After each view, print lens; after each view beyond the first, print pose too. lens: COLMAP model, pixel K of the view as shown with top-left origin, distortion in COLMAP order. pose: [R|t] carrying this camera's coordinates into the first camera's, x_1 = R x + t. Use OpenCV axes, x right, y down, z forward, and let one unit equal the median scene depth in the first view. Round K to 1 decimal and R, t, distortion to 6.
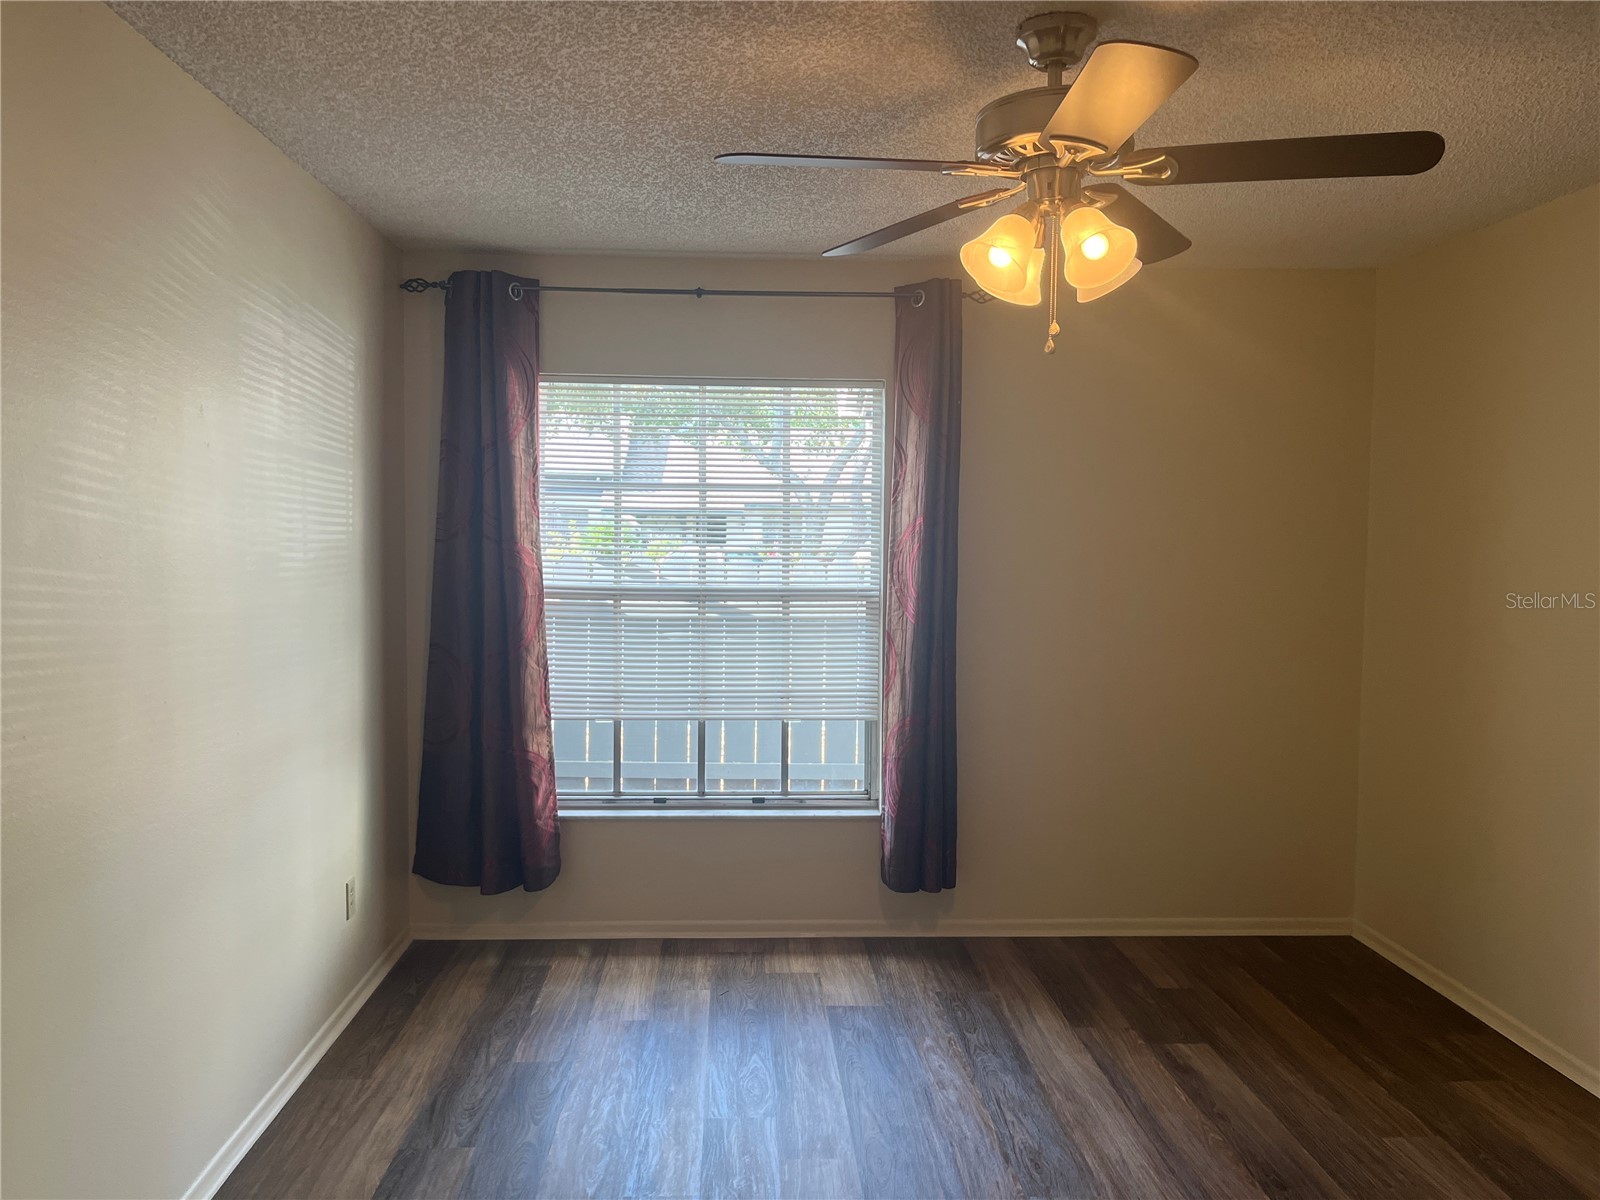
lens RADIAL K [[1212.9, 0, 786.8], [0, 1212.9, 602.5], [0, 0, 1]] dist [0.058444, -0.081614]
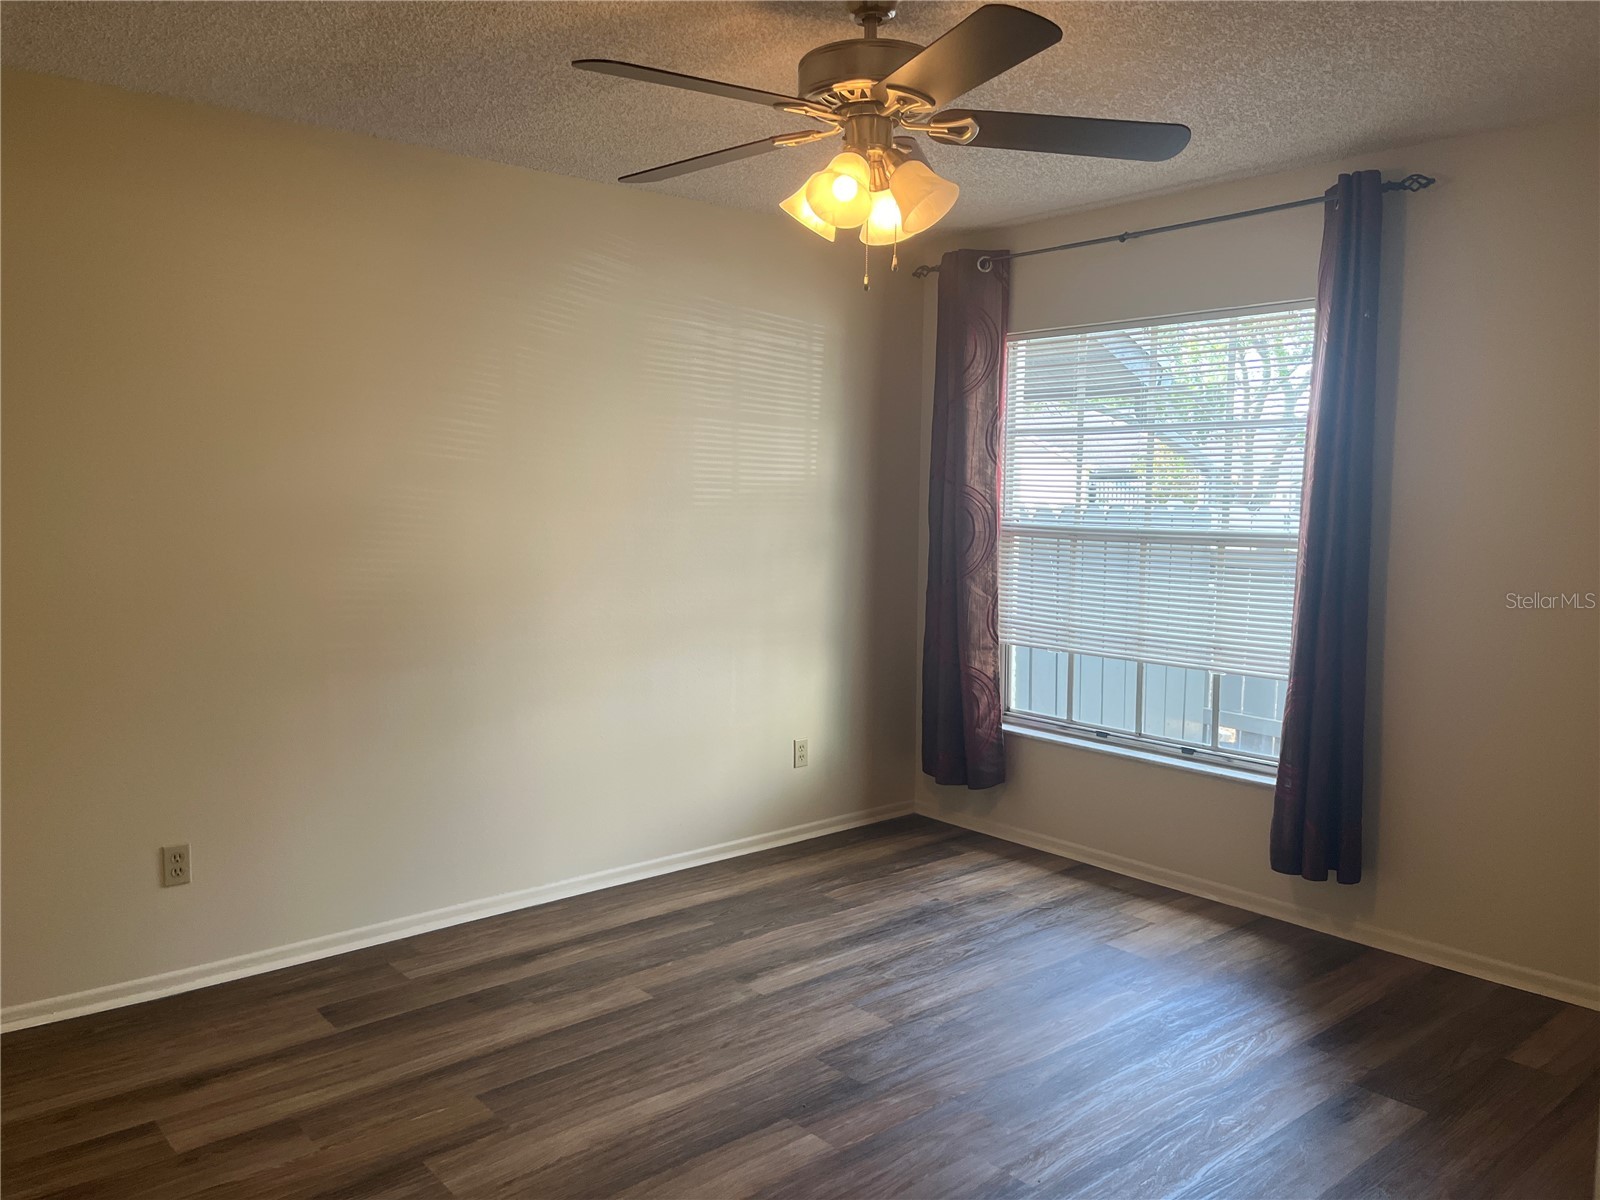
lens RADIAL K [[1212.9, 0, 792.6], [0, 1212.9, 588.6], [0, 0, 1]] dist [0.058444, -0.081614]
pose [[0.613996, 0.061455, -0.786913, 0.576881], [-0.048304, 0.998021, 0.040252, 0.010433], [0.787830, 0.013296, 0.615749, 0.159051]]
